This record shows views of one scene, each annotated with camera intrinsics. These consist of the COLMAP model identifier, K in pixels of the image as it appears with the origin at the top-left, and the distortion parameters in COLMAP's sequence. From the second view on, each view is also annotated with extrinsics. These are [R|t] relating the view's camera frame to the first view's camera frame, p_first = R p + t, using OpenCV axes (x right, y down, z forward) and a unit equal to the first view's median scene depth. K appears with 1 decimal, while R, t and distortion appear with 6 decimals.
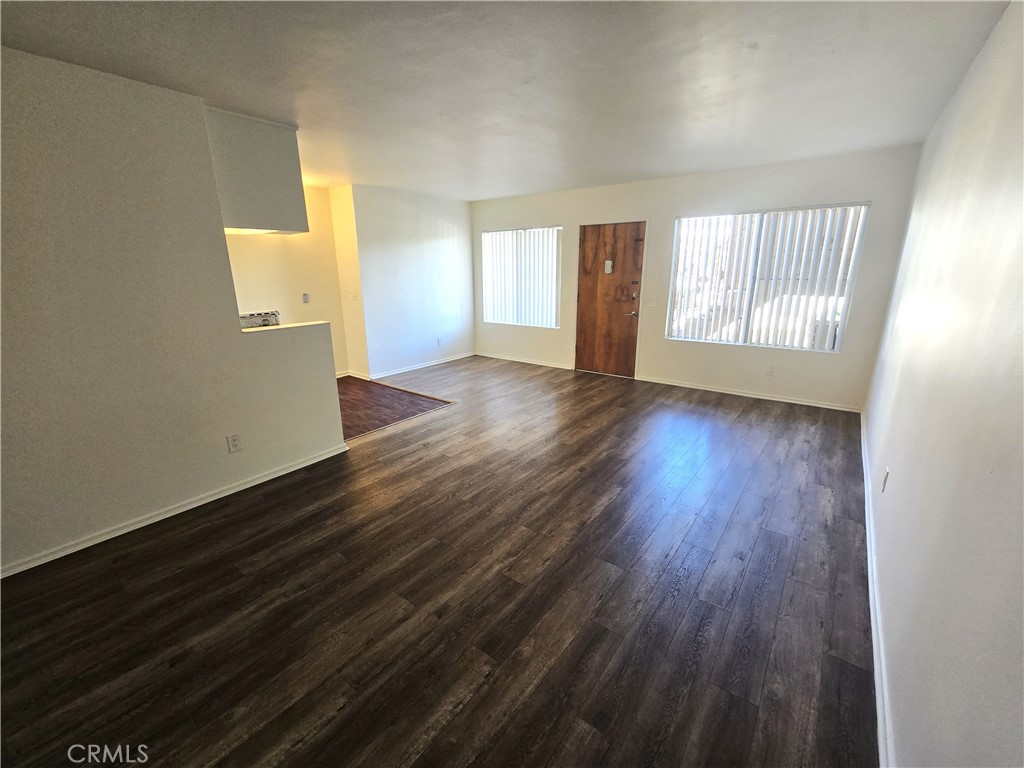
lens RADIAL K [[431.9, 0, 503.3], [0, 431.9, 384.9], [0, 0, 1]] dist [-0.000375, -0.000157]
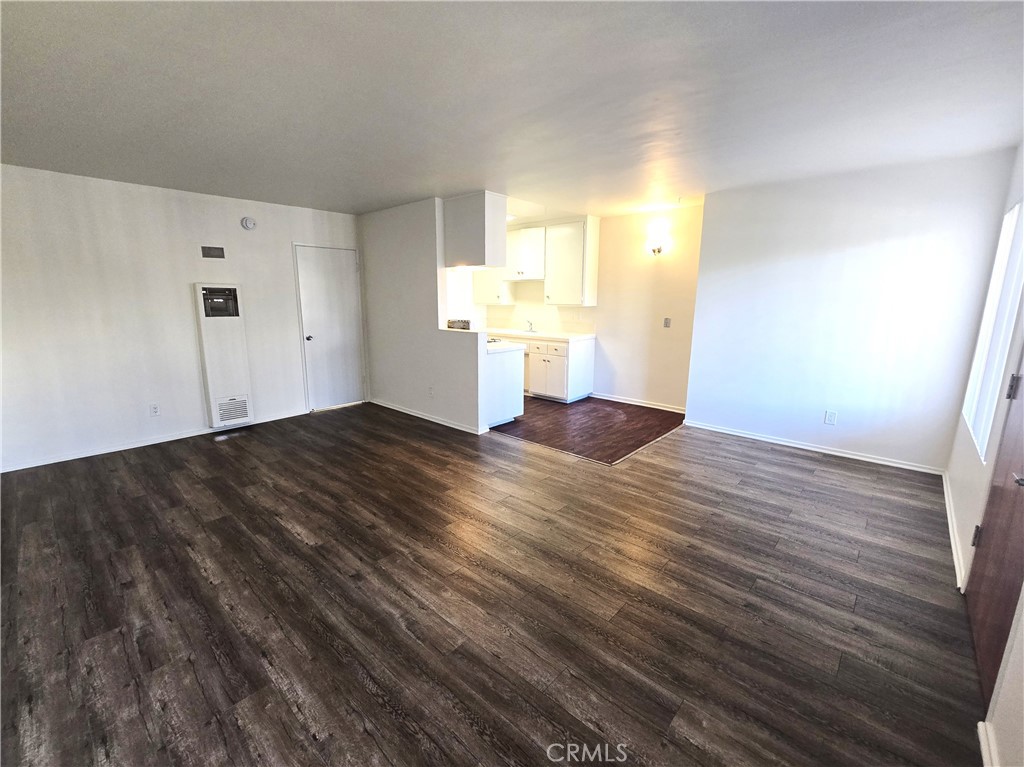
lens RADIAL K [[431.9, 0, 503.3], [0, 431.9, 384.4], [0, 0, 1]] dist [-0.000375, -0.000157]
pose [[-0.073923, 0.212181, -0.974430, 0.828509], [-0.266375, 0.937402, 0.224326, -0.288183], [0.961031, 0.276147, -0.012776, 1.056817]]
